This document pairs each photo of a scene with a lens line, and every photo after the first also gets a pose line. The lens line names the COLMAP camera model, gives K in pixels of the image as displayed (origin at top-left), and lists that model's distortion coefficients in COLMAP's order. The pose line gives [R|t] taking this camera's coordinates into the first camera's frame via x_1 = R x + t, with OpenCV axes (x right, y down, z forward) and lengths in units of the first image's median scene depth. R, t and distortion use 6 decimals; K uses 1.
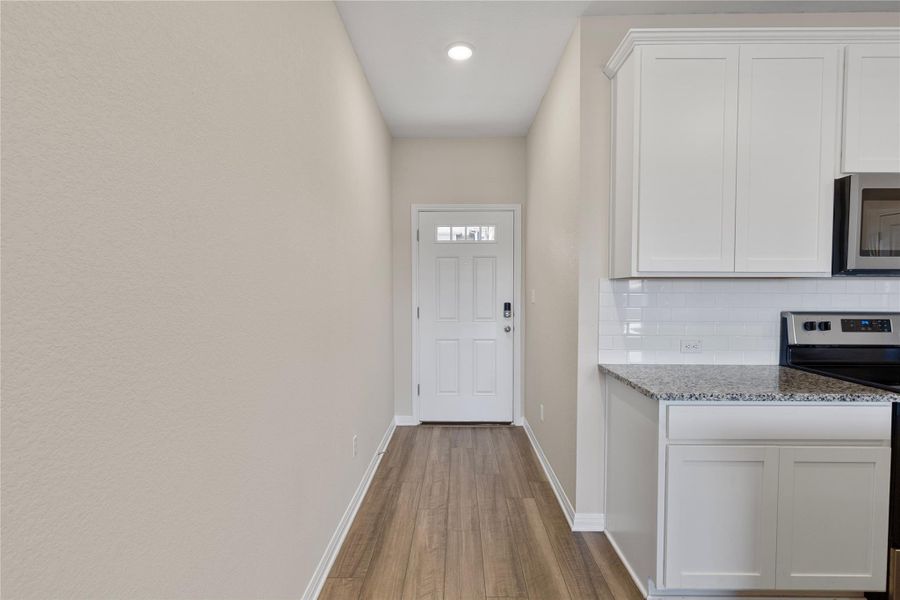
lens RADIAL K [[405.4, 0, 450.5], [0, 405.4, 303.5], [0, 0, 1]] dist [0.000183, 0.000057]
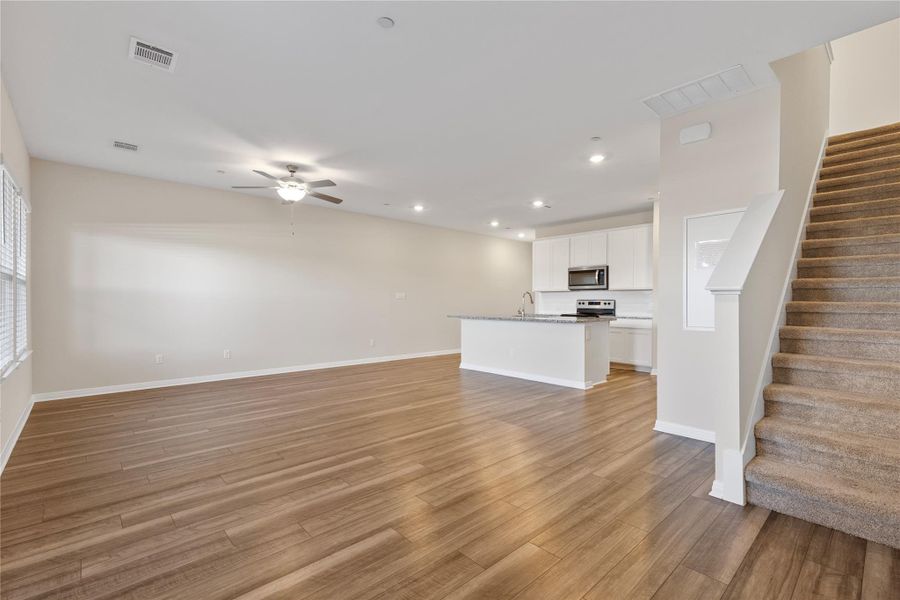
lens RADIAL K [[405.4, 0, 450.5], [0, 405.4, 303.5], [0, 0, 1]] dist [0.000183, 0.000057]
pose [[0.689952, 0.003385, -0.723847, 2.714614], [-0.022118, 0.999621, -0.016408, 0.141101], [0.723517, 0.027330, 0.689765, -2.453335]]
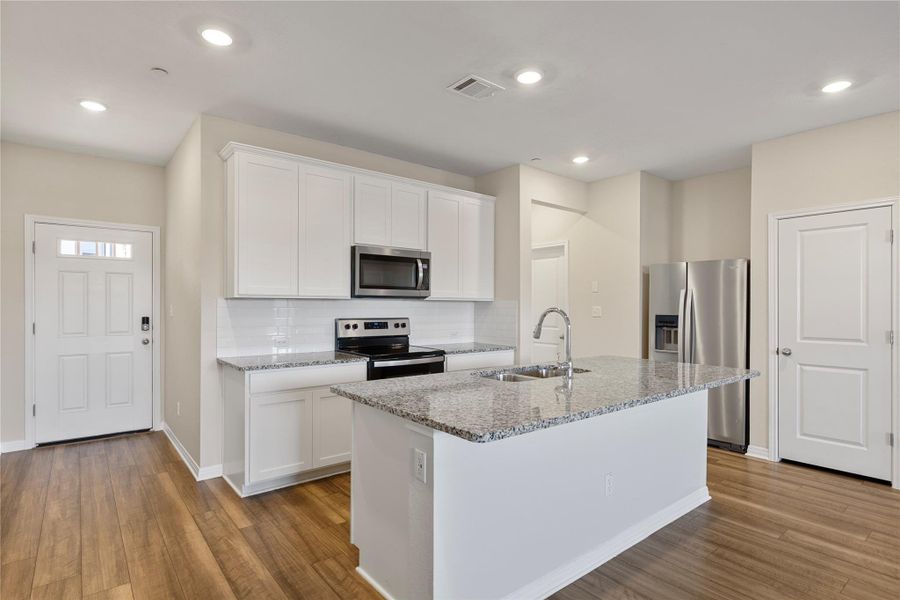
lens RADIAL K [[459.9, 0, 449.9], [0, 459.9, 306.0], [0, 0, 1]] dist [-0.003208, 0.000060]
pose [[0.762642, 0.000240, 0.646821, -0.052549], [0.017693, 0.999618, -0.021231, 0.015882], [-0.646579, 0.027636, 0.762346, -0.753232]]
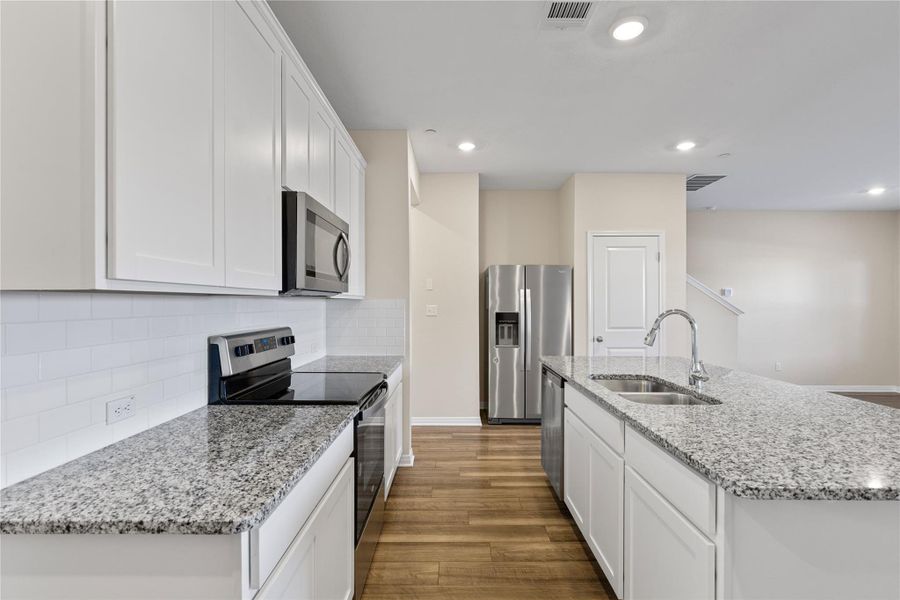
lens RADIAL K [[426.0, 0, 450.0], [0, 426.0, 300.0], [0, 0, 1]] dist [0.000233, 0.000036]
pose [[-0.019201, 0.002635, 0.999812, -0.033006], [0.030937, 0.999519, -0.002040, -0.036264], [-0.999337, 0.030892, -0.019273, 0.543515]]
